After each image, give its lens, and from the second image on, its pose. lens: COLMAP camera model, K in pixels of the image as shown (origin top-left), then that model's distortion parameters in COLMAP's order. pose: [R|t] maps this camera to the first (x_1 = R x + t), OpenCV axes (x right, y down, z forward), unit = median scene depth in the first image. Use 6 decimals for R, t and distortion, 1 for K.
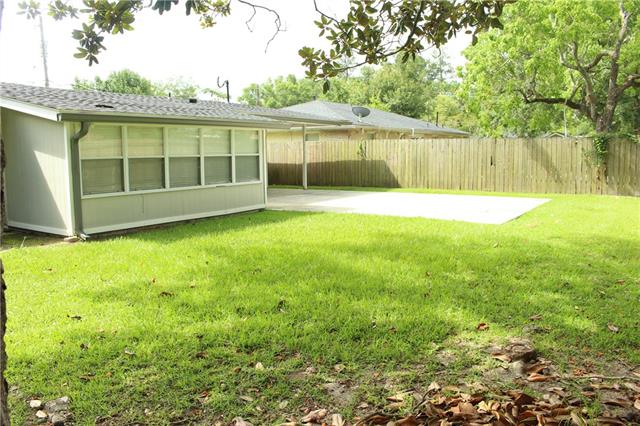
lens RADIAL K [[529.2, 0, 316.0], [0, 529.2, 211.5], [0, 0, 1]] dist [-0.132054, 0.096797]
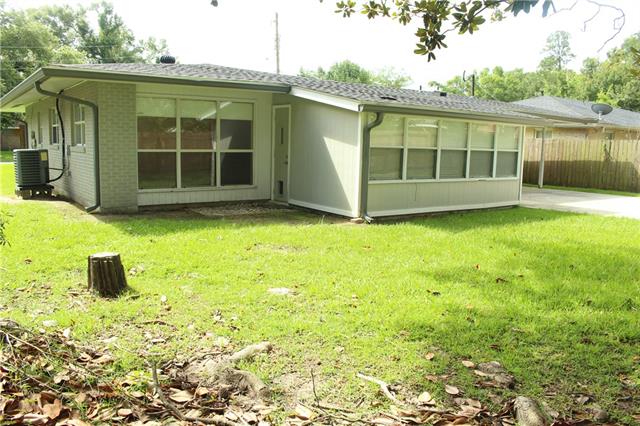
lens RADIAL K [[529.2, 0, 313.7], [0, 529.2, 226.1], [0, 0, 1]] dist [-0.132054, 0.096797]
pose [[0.937093, 0.086766, -0.338125, -0.166157], [-0.072257, 0.995852, 0.055290, 0.009603], [0.341520, -0.027380, 0.939476, -0.068942]]
